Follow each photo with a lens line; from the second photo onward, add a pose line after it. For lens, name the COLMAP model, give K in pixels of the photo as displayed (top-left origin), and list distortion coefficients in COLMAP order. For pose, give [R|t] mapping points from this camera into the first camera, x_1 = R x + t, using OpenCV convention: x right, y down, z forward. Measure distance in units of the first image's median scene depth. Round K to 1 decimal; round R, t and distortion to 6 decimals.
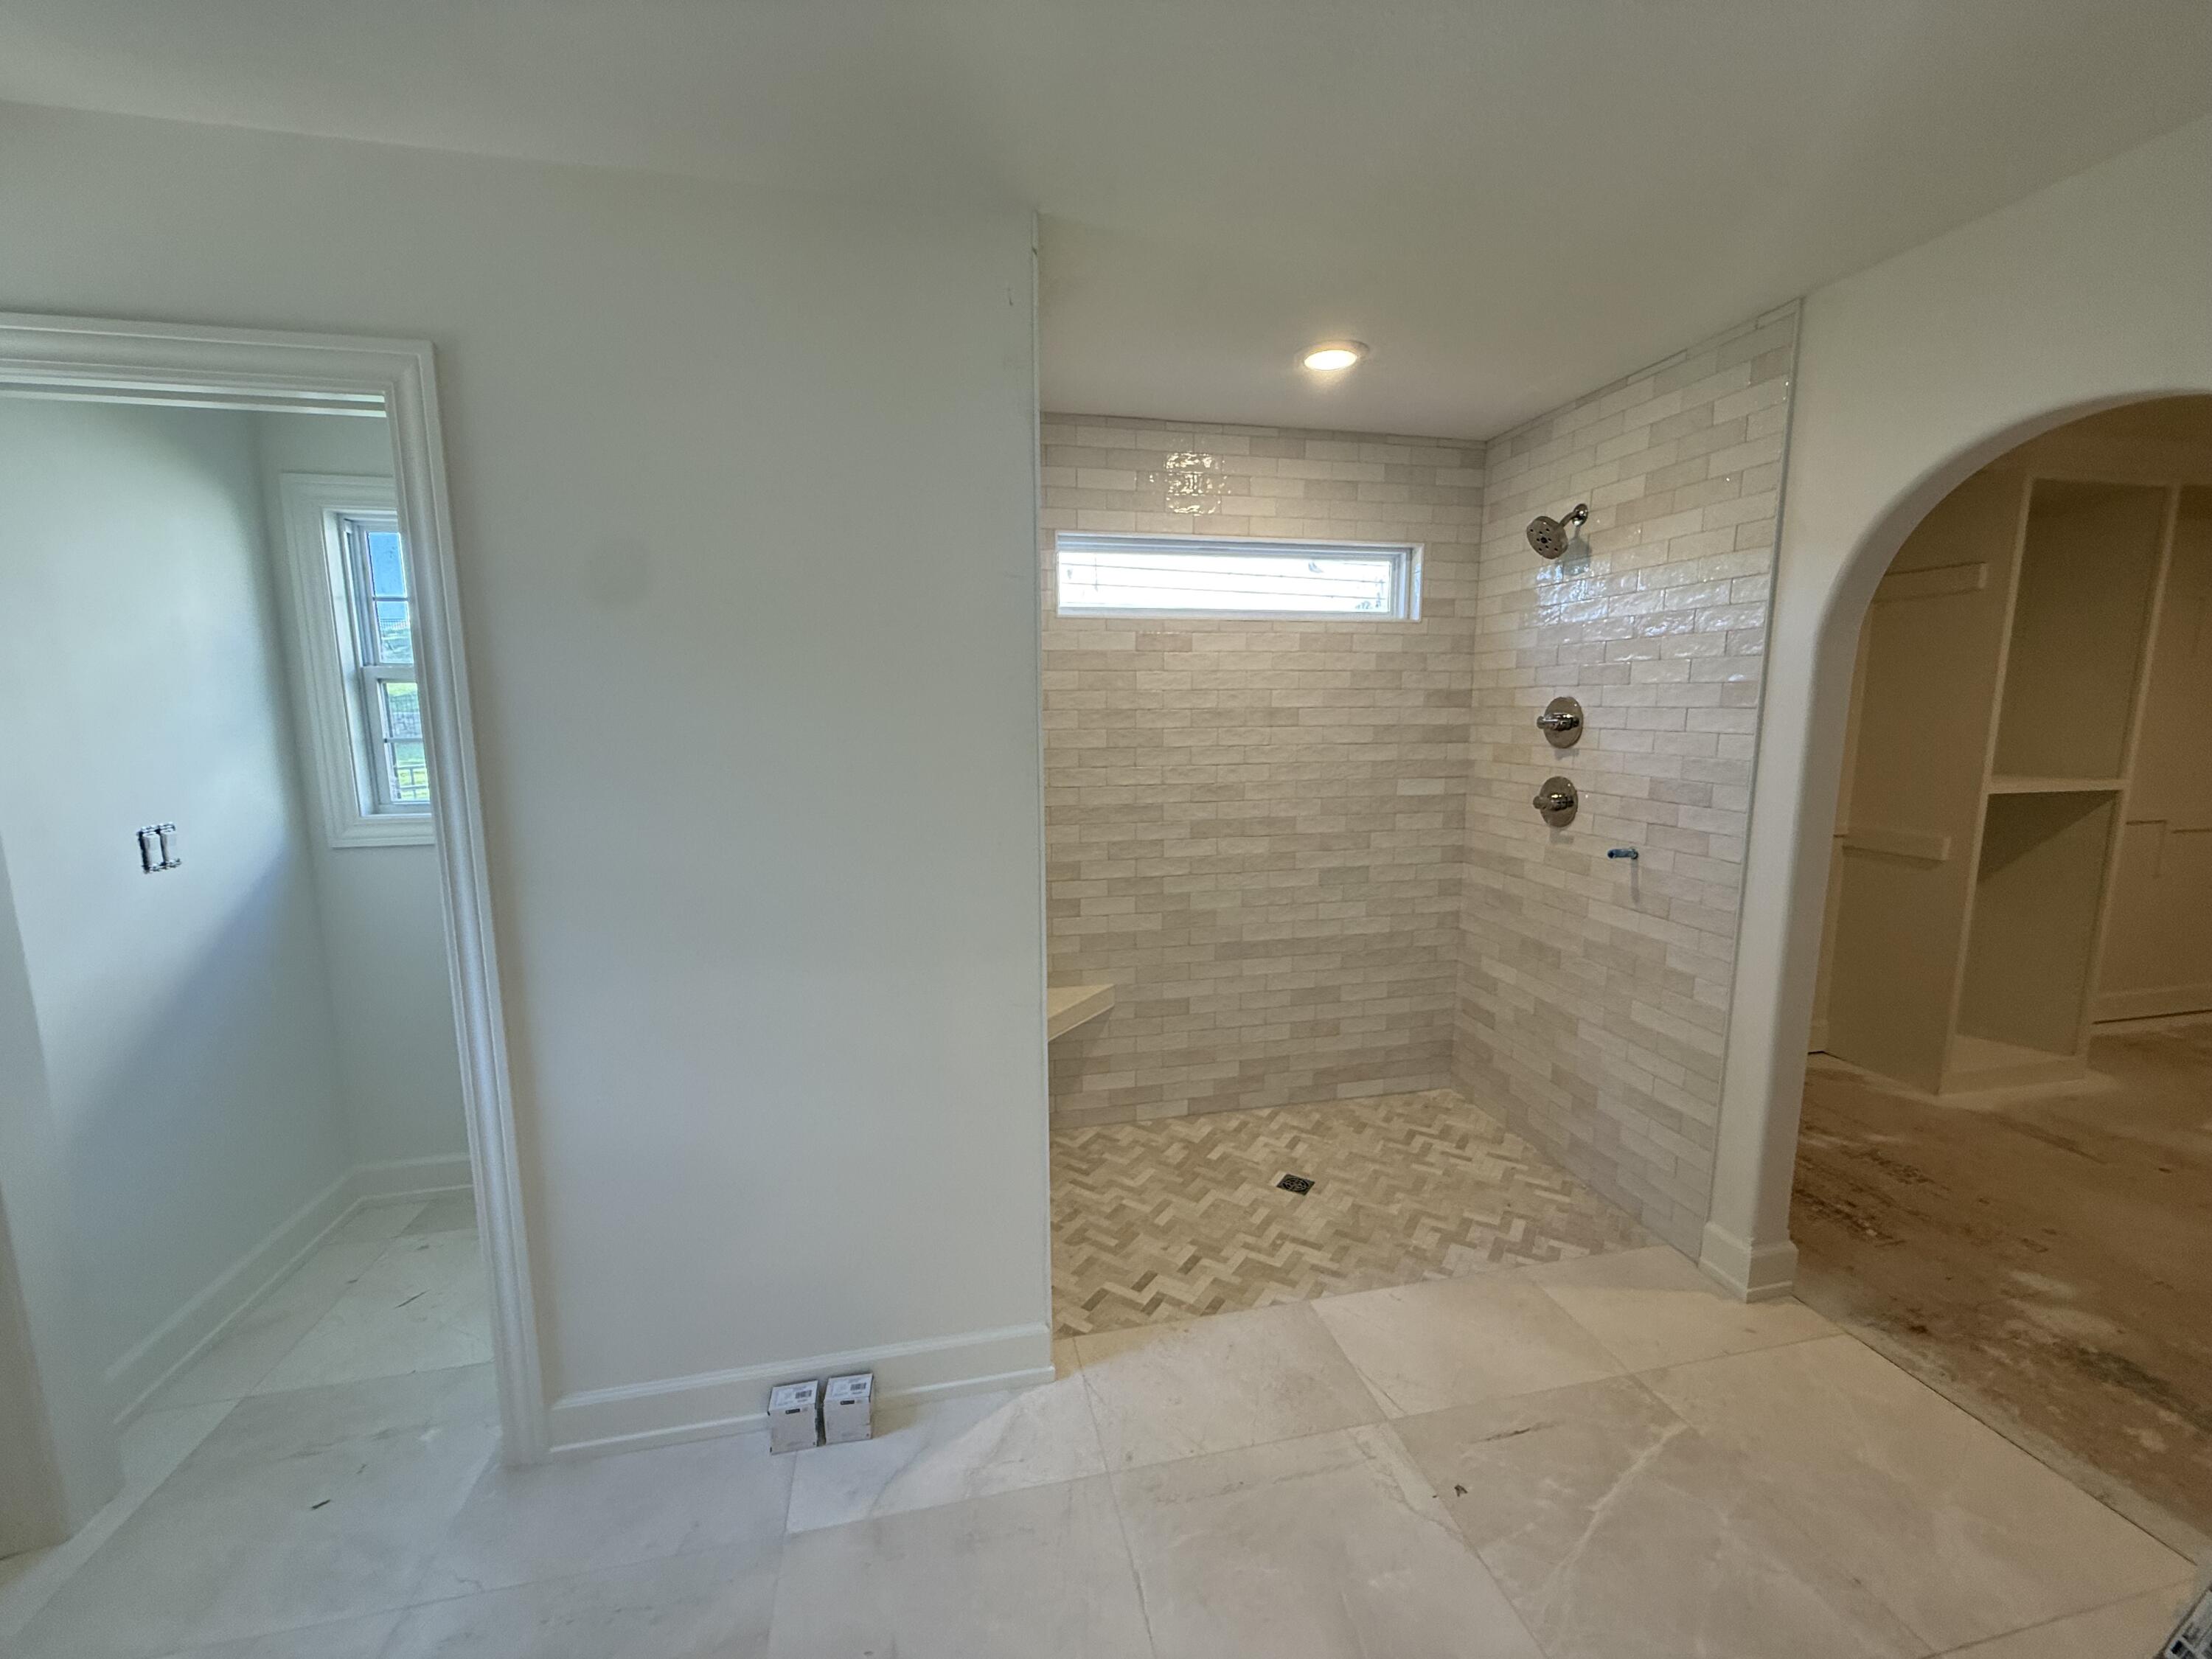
lens RADIAL K [[881.4, 0, 1103.9], [0, 881.4, 834.6], [0, 0, 1]] dist [-0.001630, 0.000144]
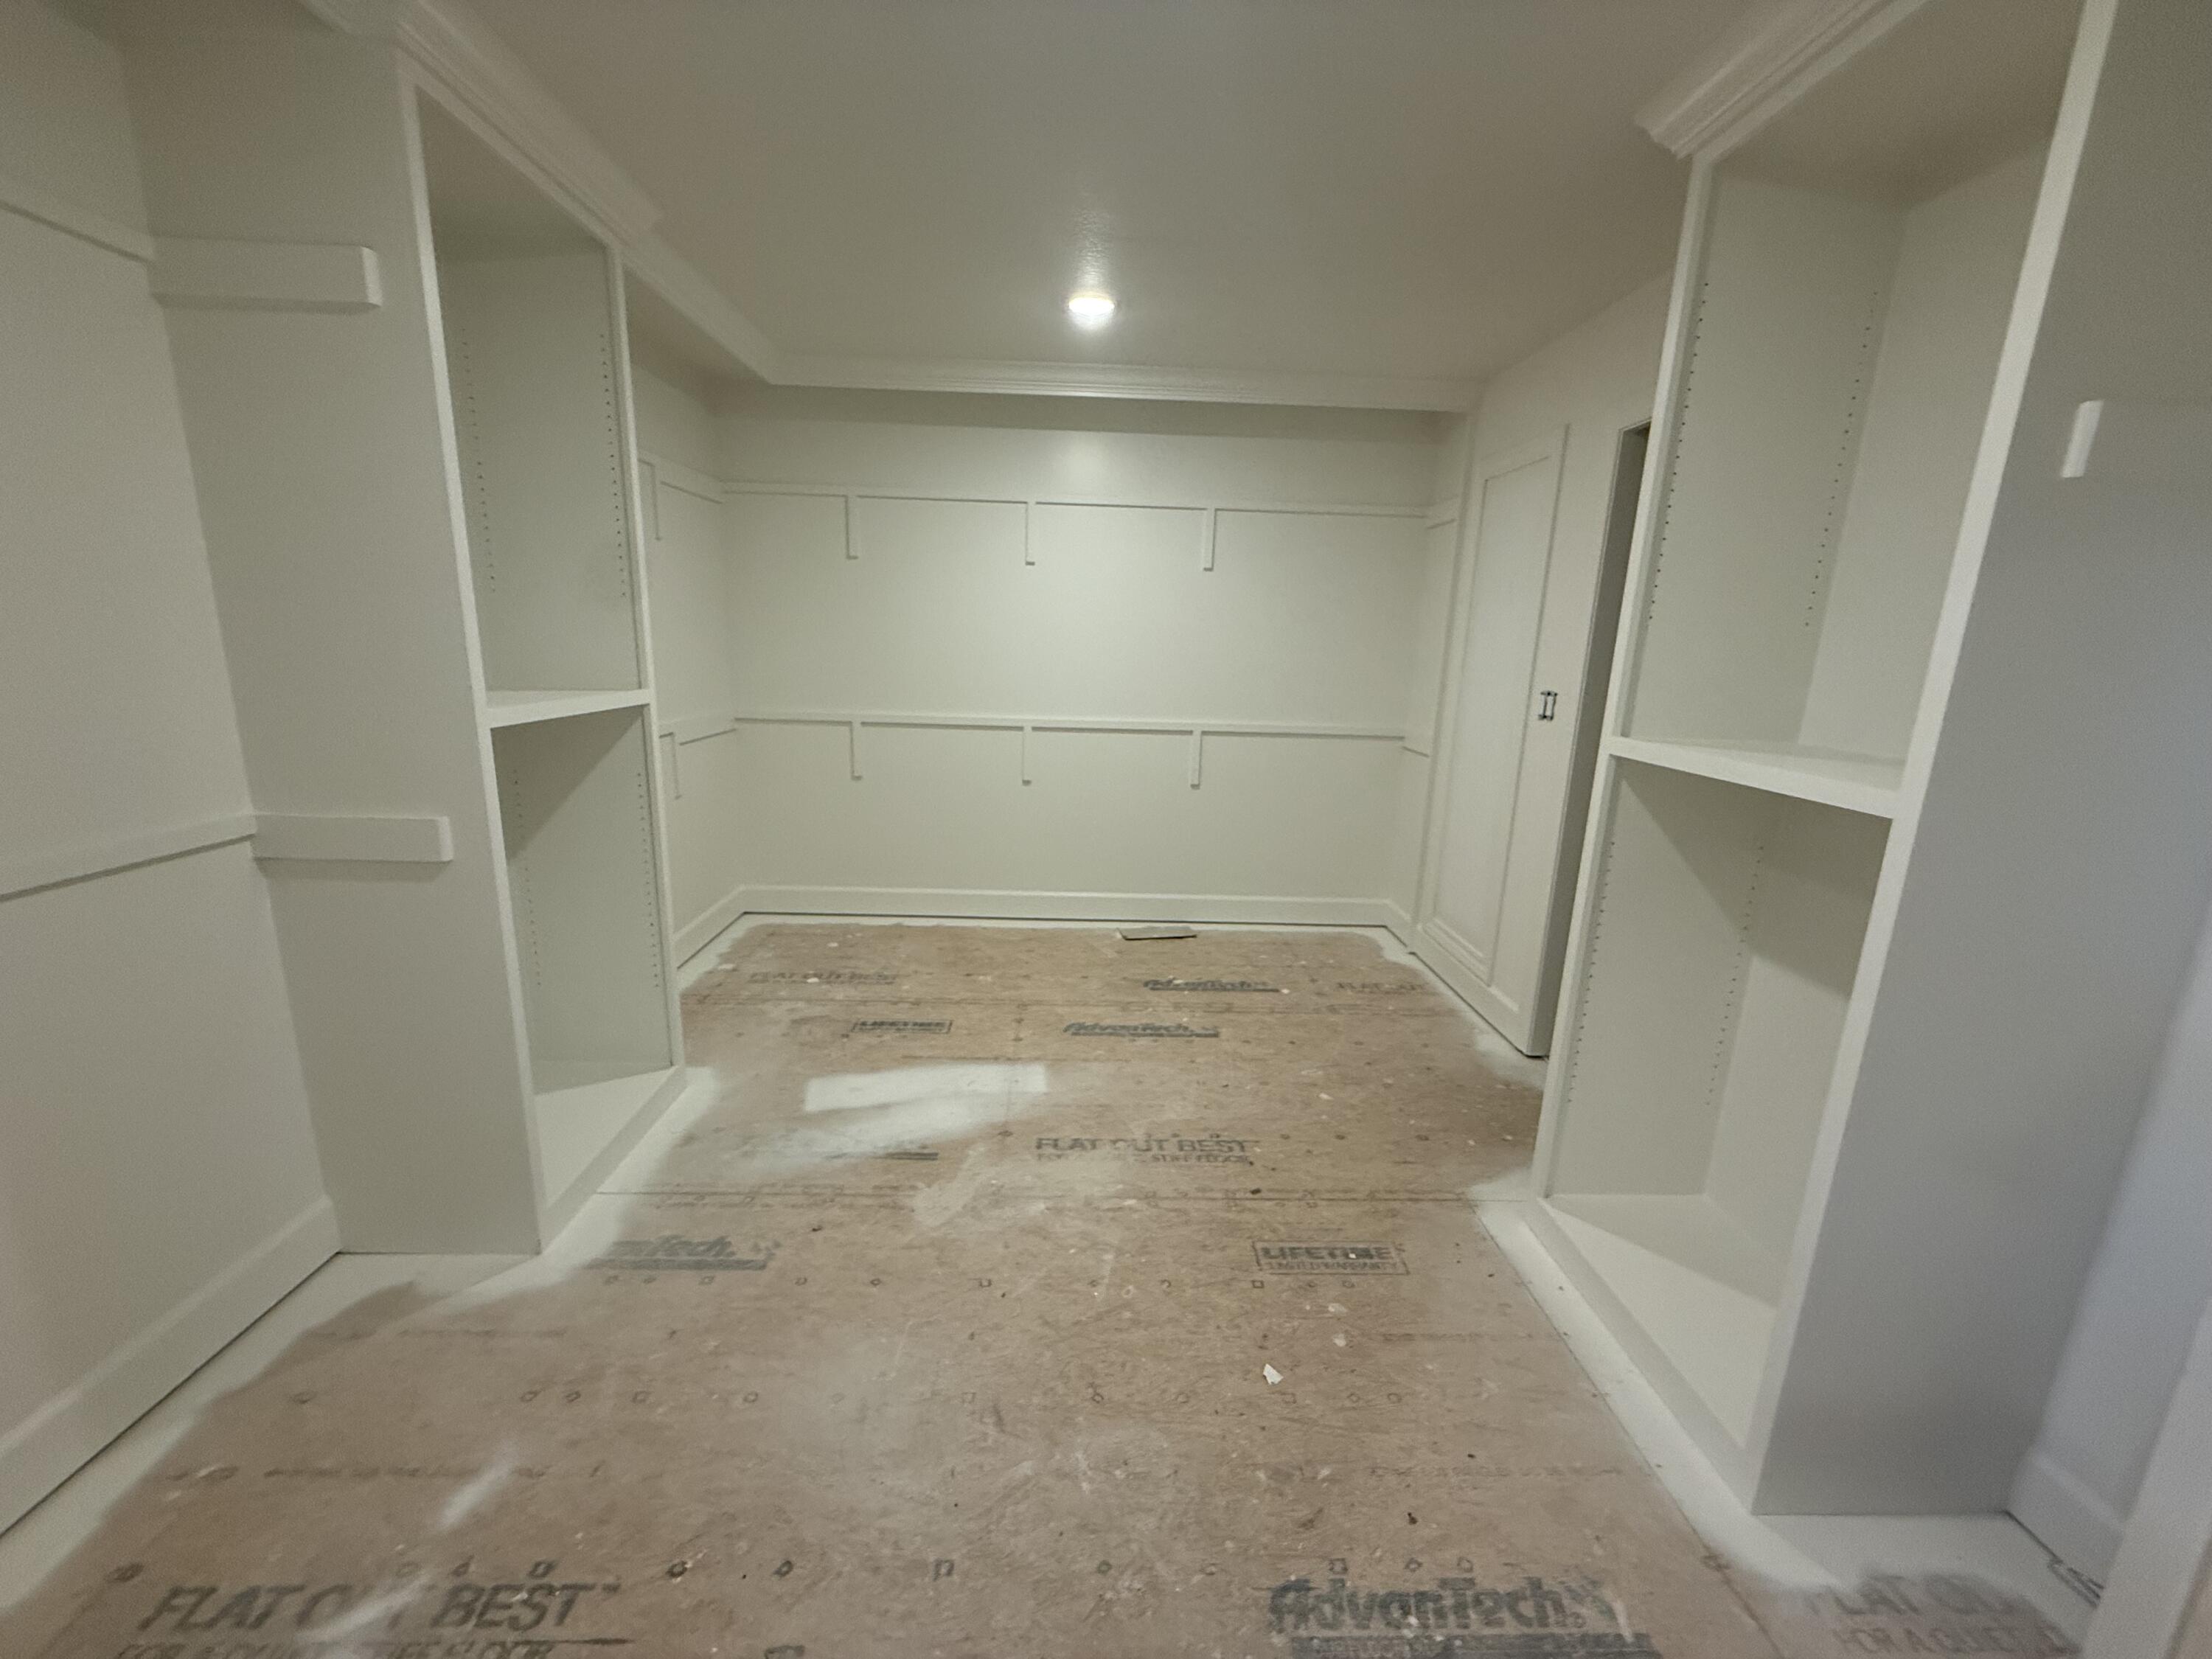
lens RADIAL K [[881.4, 0, 1106.6], [0, 881.4, 824.8], [0, 0, 1]] dist [-0.001630, 0.000144]
pose [[0.176752, -0.198697, 0.963991, 0.606128], [0.111389, 0.977157, 0.180987, -0.049791], [-0.977932, 0.075388, 0.194847, 0.594461]]
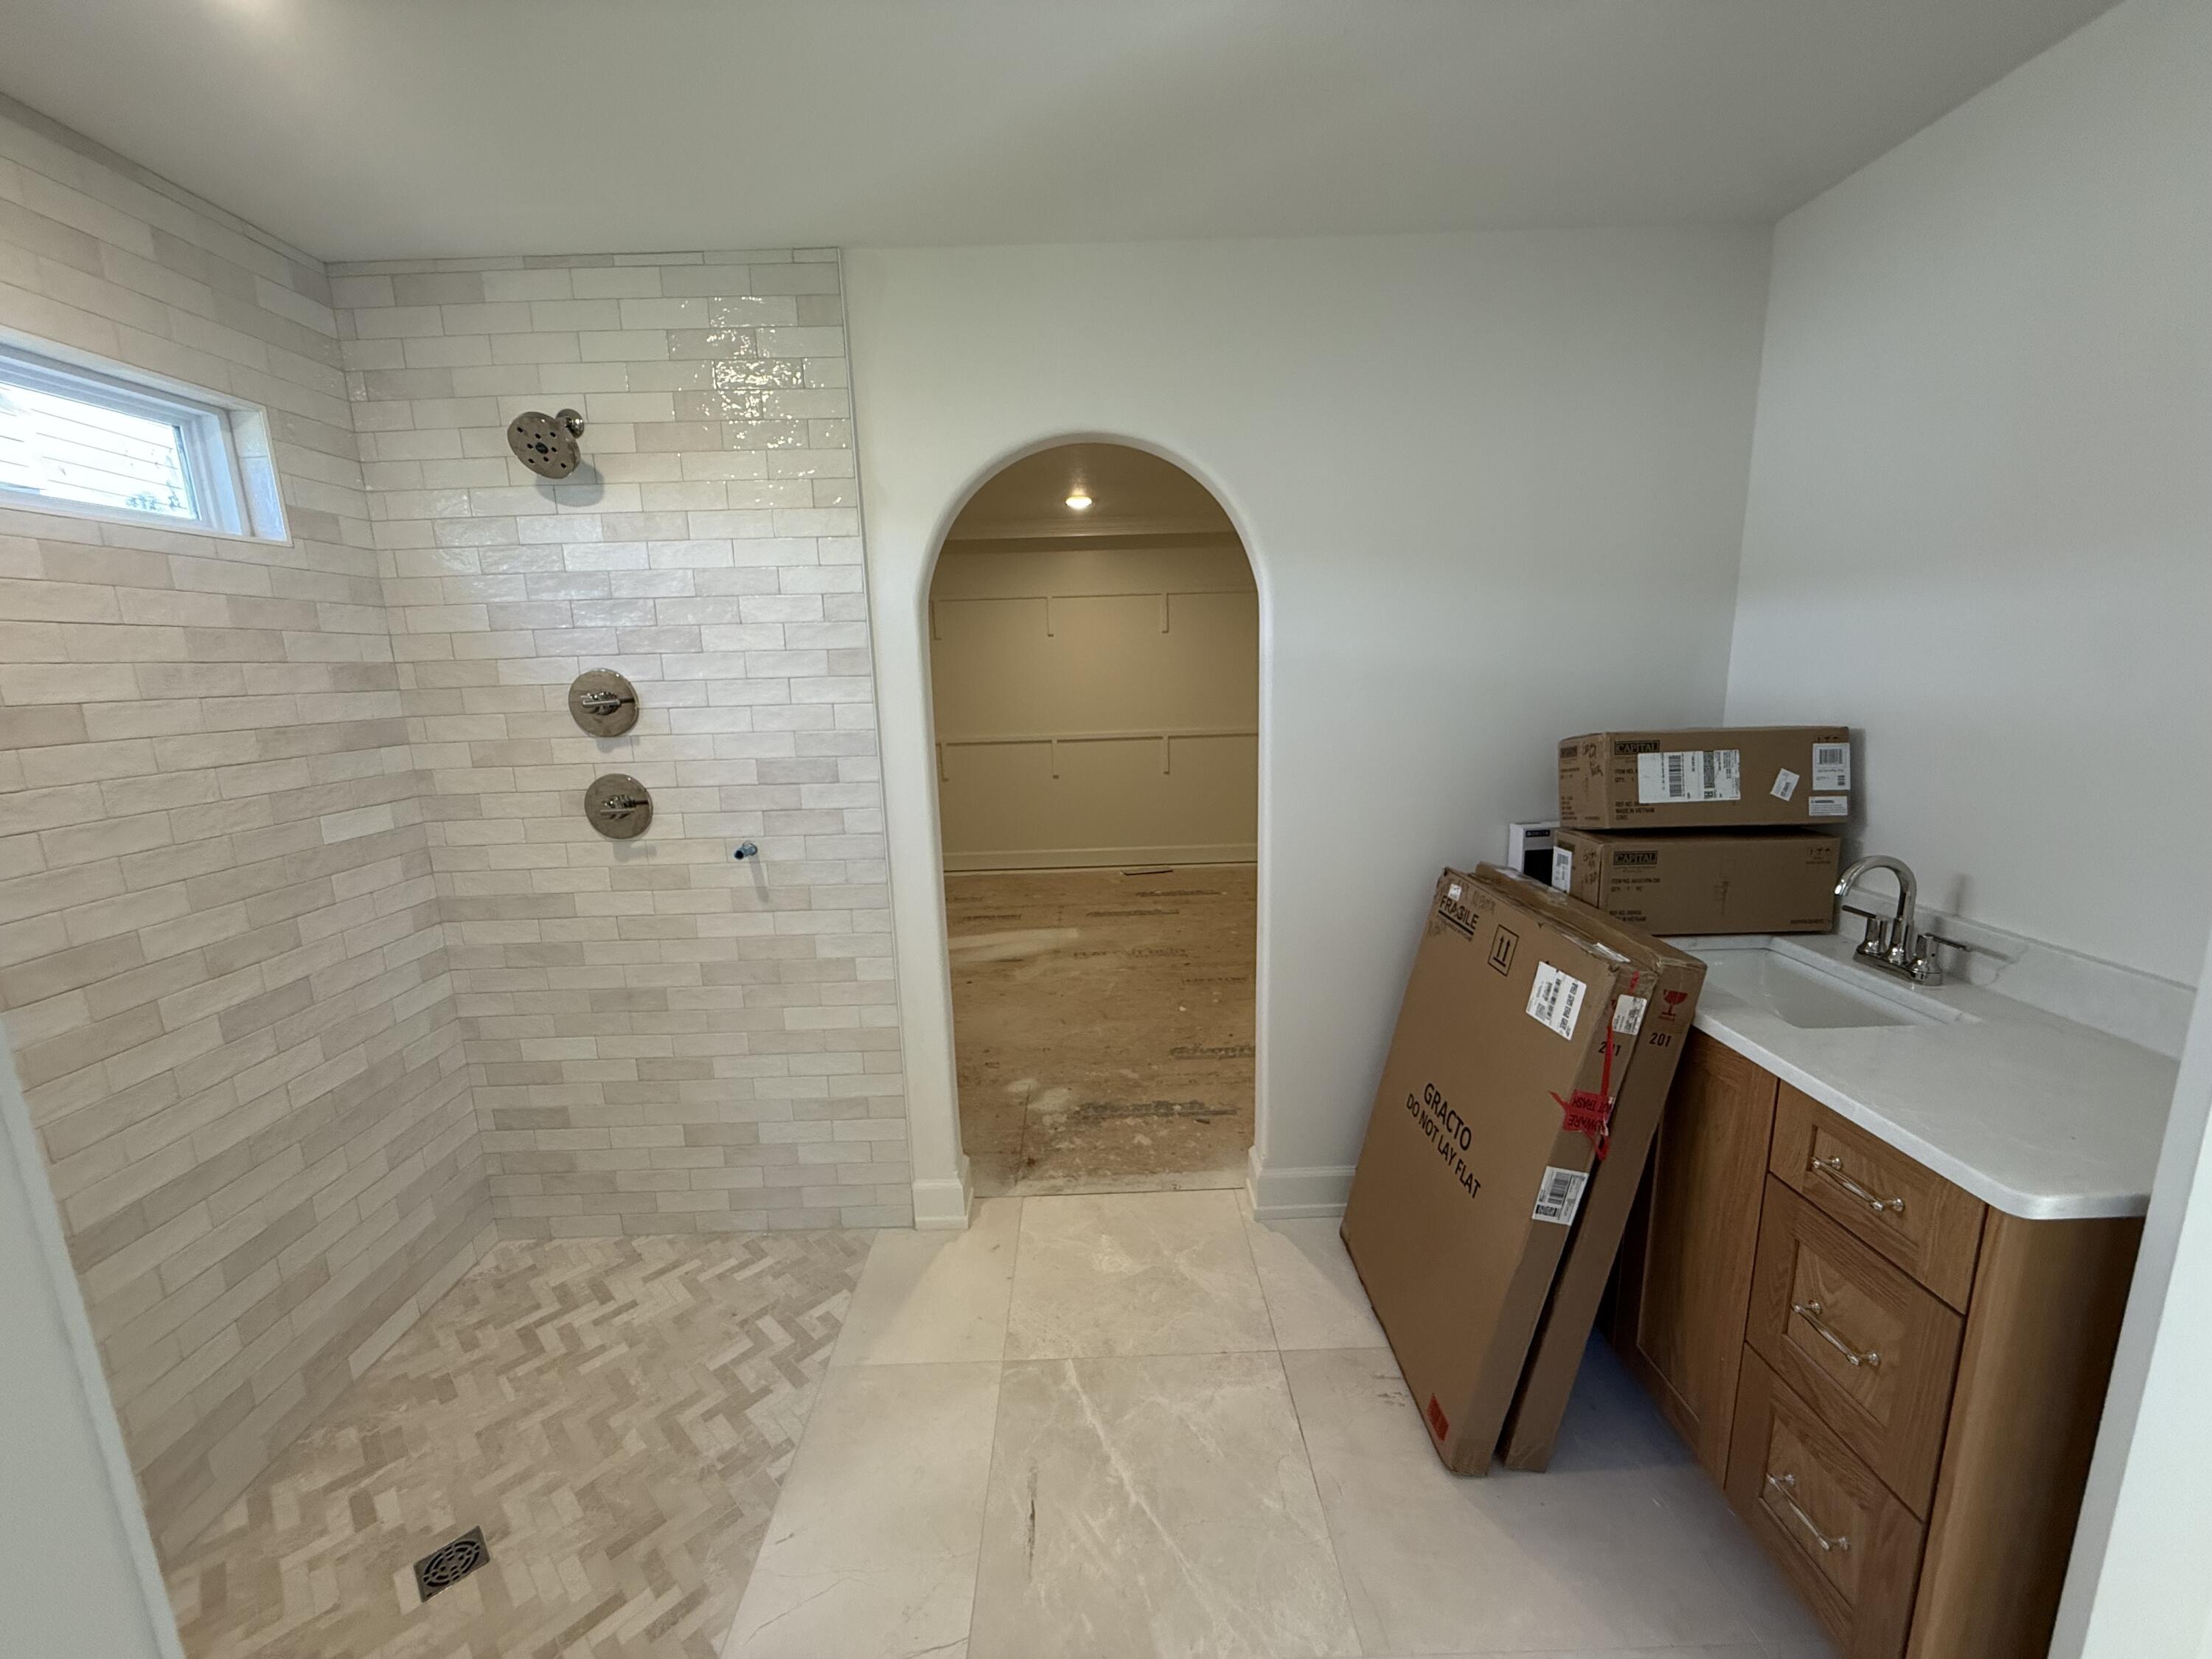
lens RADIAL K [[881.4, 0, 1099.8], [0, 881.4, 831.0], [0, 0, 1]] dist [-0.001630, 0.000144]
pose [[0.199373, -0.188112, 0.961699, -0.139435], [0.172237, 0.972850, 0.154586, -0.061025], [-0.964668, 0.134820, 0.226360, 0.410582]]
